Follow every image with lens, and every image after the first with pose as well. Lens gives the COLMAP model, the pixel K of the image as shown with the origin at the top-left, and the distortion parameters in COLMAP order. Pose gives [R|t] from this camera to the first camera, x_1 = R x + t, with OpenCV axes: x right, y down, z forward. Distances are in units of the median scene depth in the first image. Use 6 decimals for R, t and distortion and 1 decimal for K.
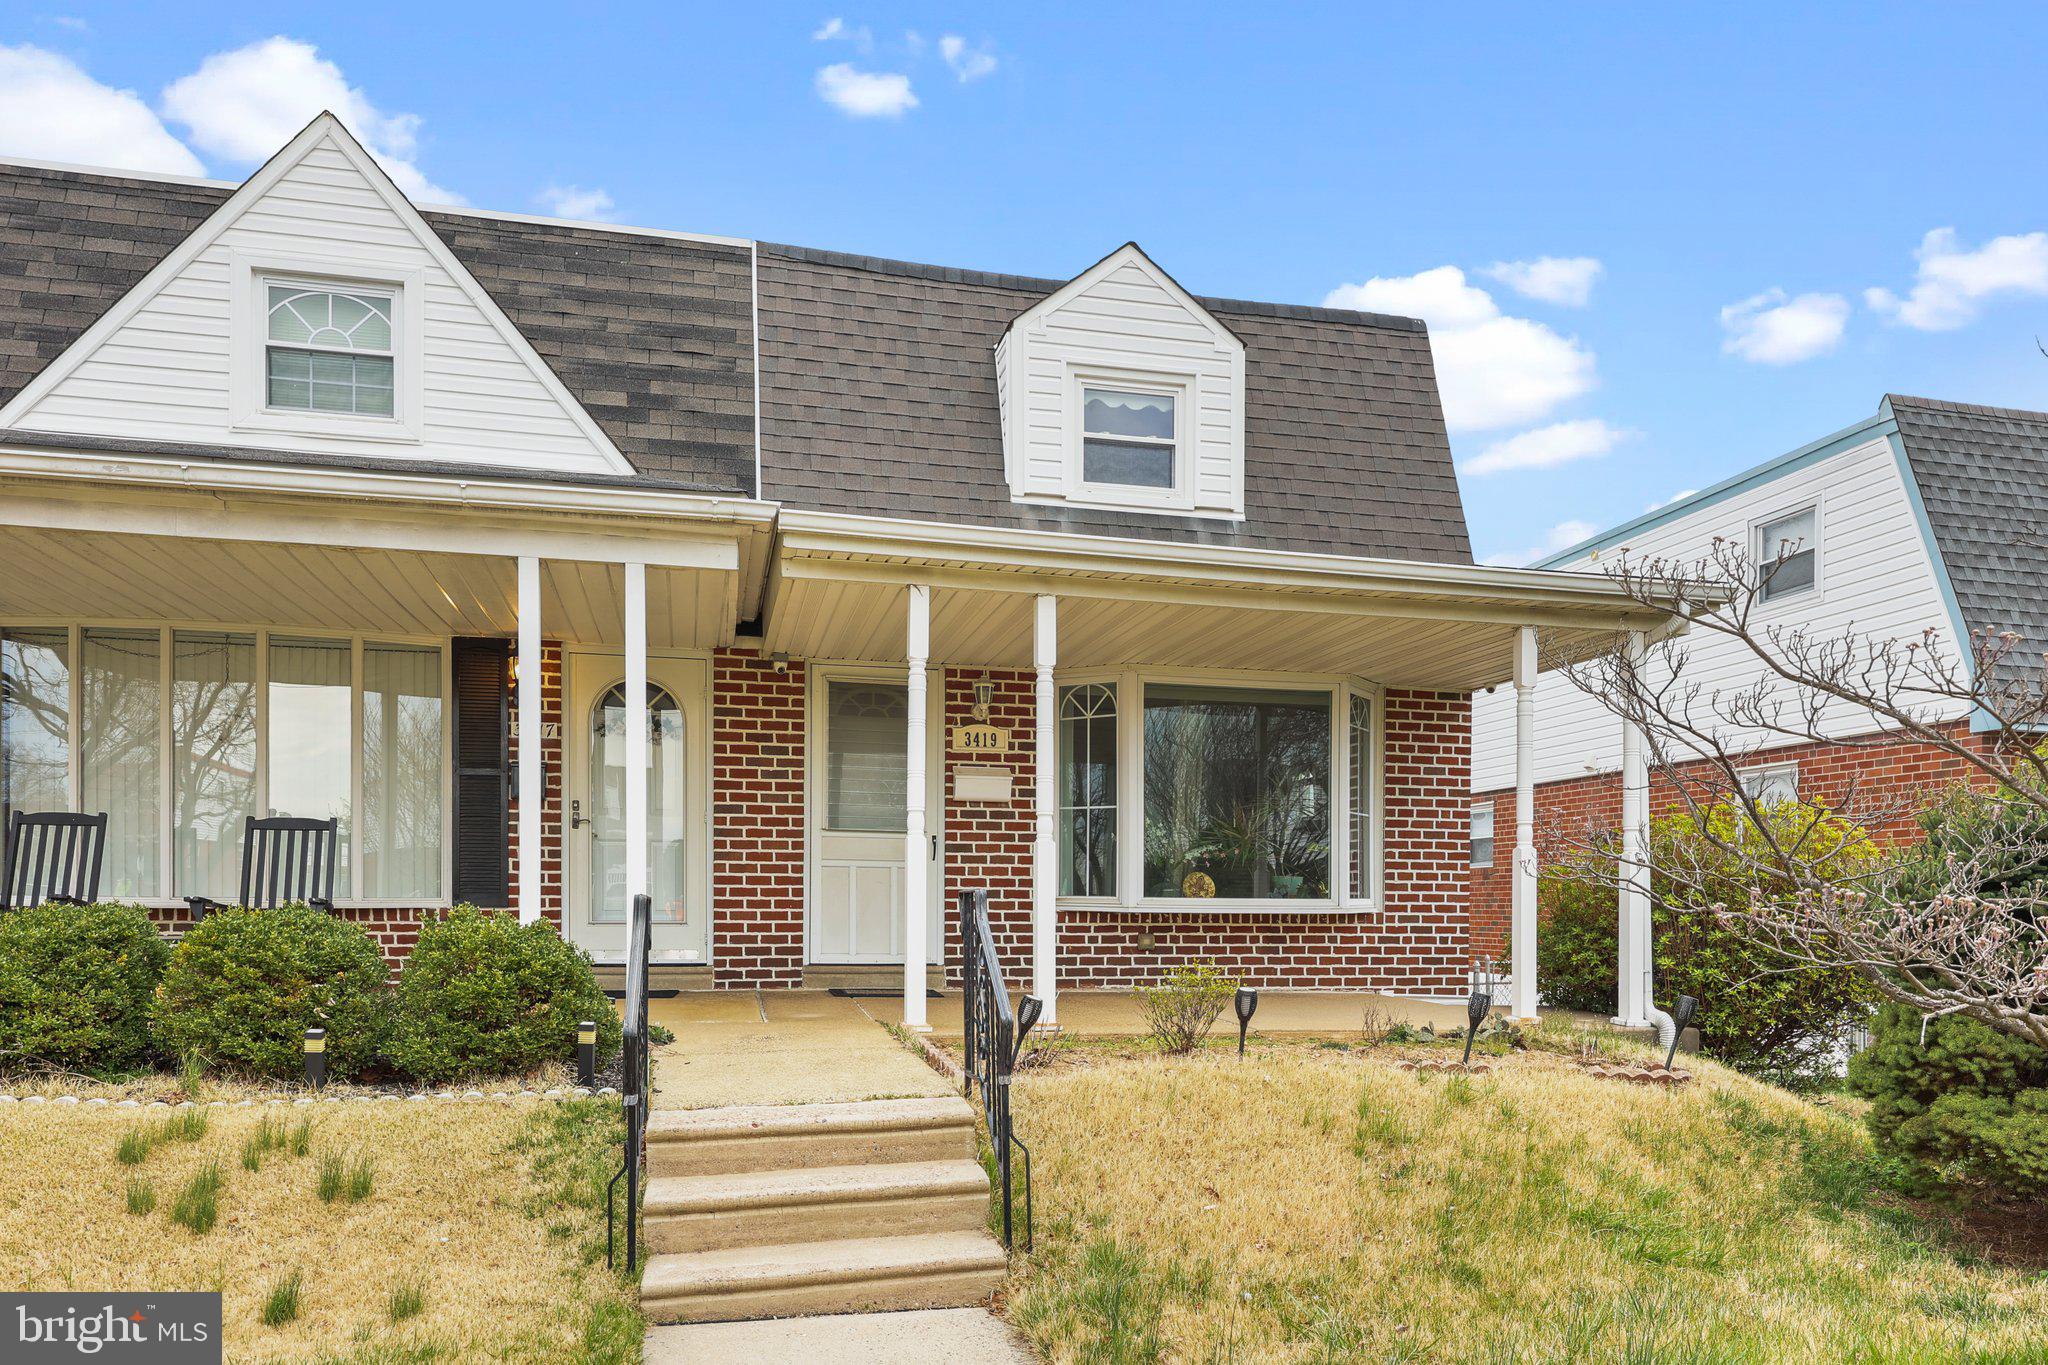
lens RADIAL K [[1442.7, 0, 1023.0], [0, 1442.7, 739.2], [0, 0, 1]] dist [0.001973, 0.002252]
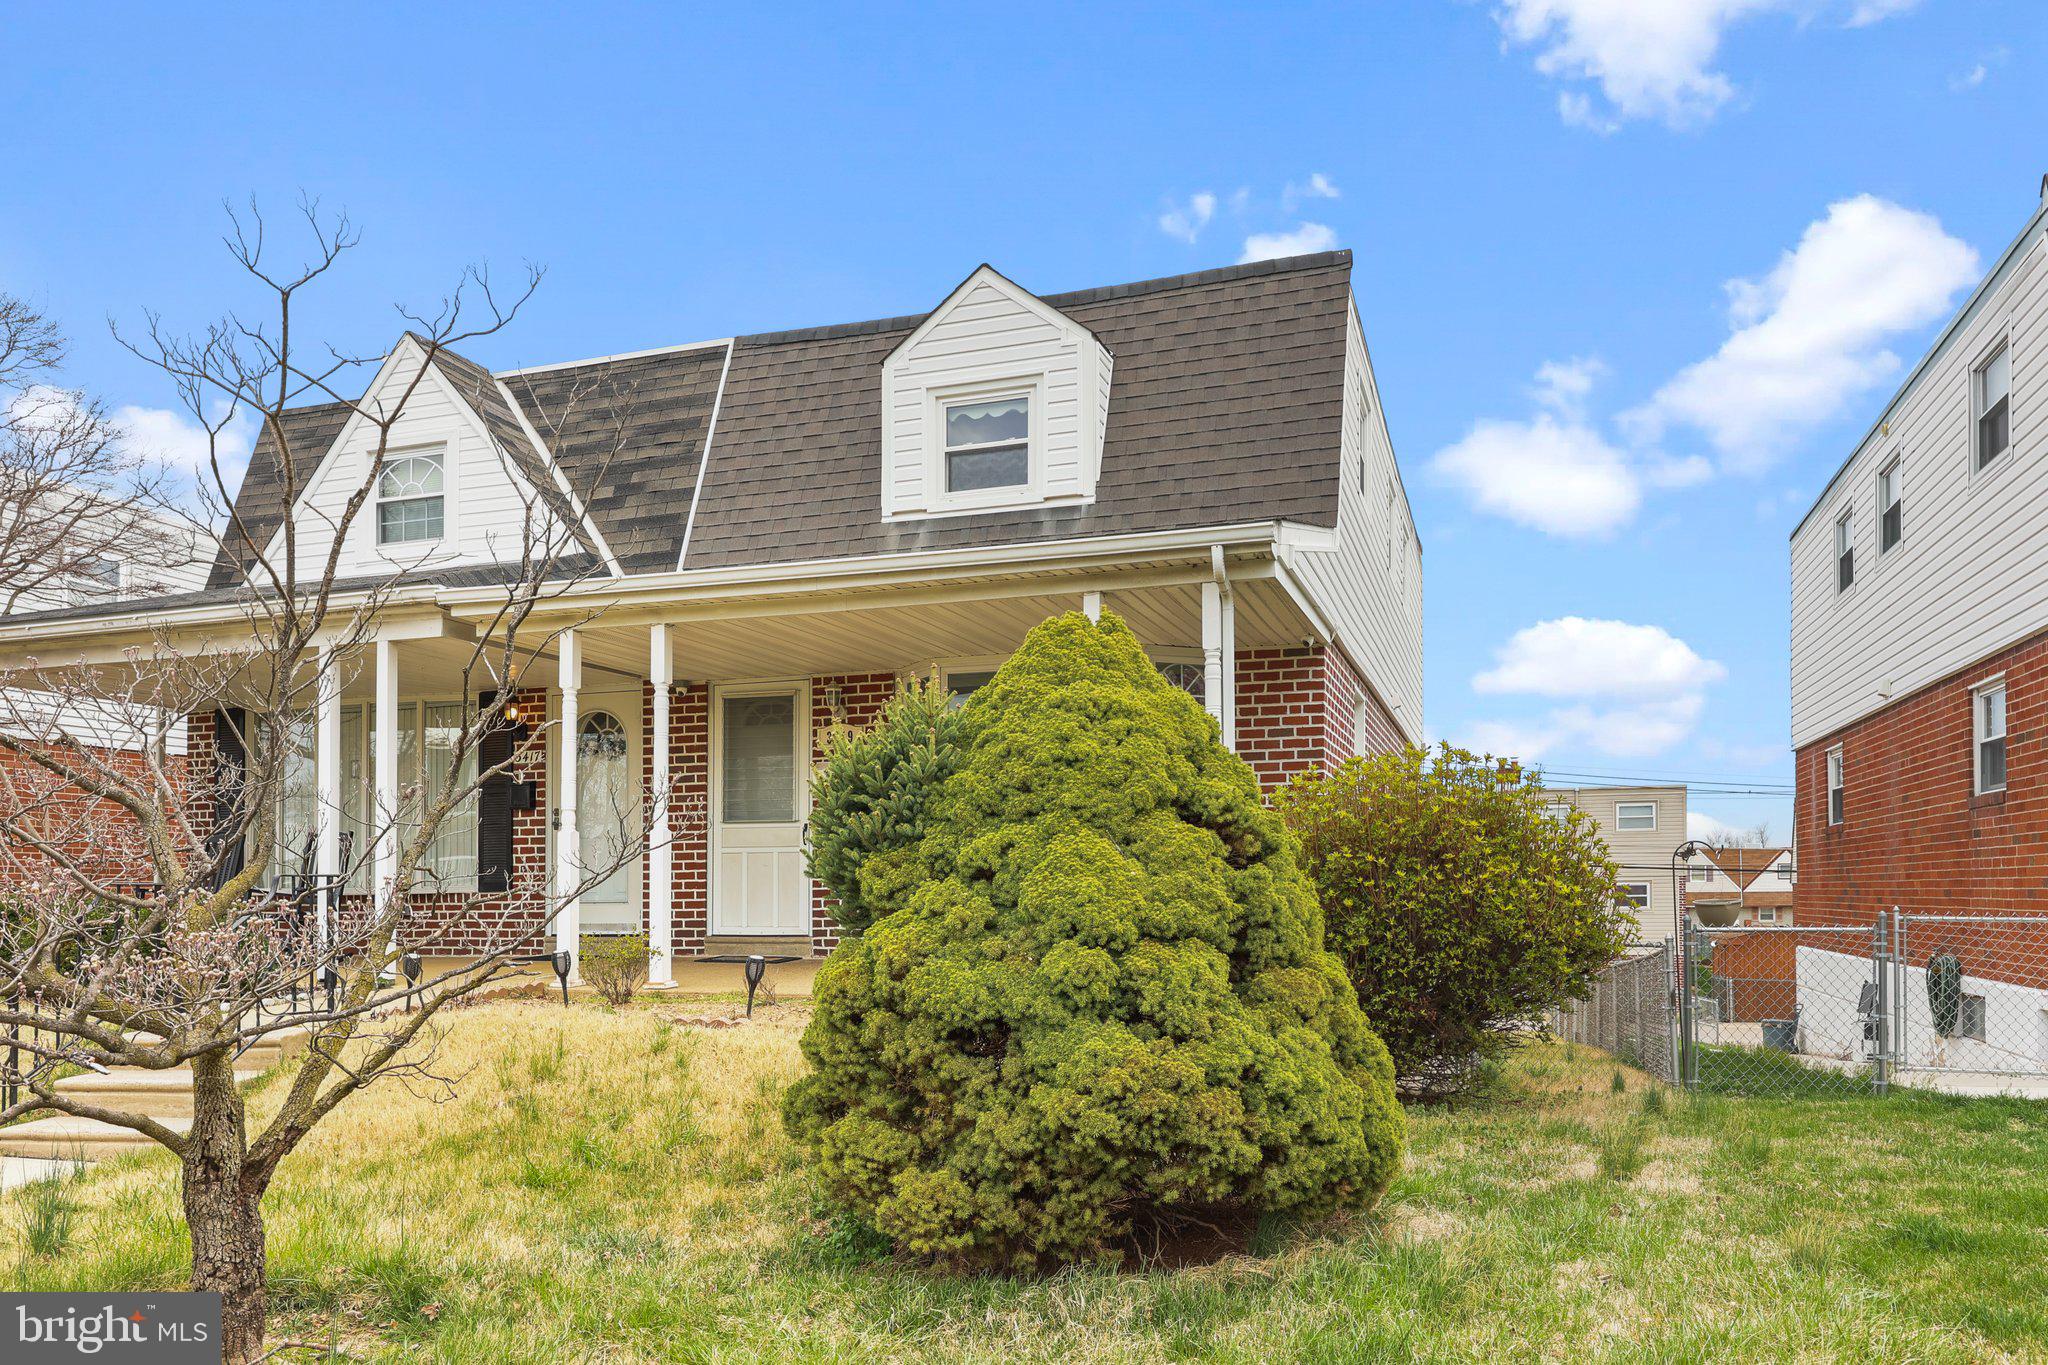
lens RADIAL K [[1404.0, 0, 1024.0], [0, 1404.0, 682.5], [0, 0, 1]] dist [0.003113, -0.000757]
pose [[0.848343, -0.091581, -0.521467, 0.633747], [0.079890, 0.995791, -0.044916, 0.017340], [0.523386, -0.003556, 0.852088, 0.122874]]
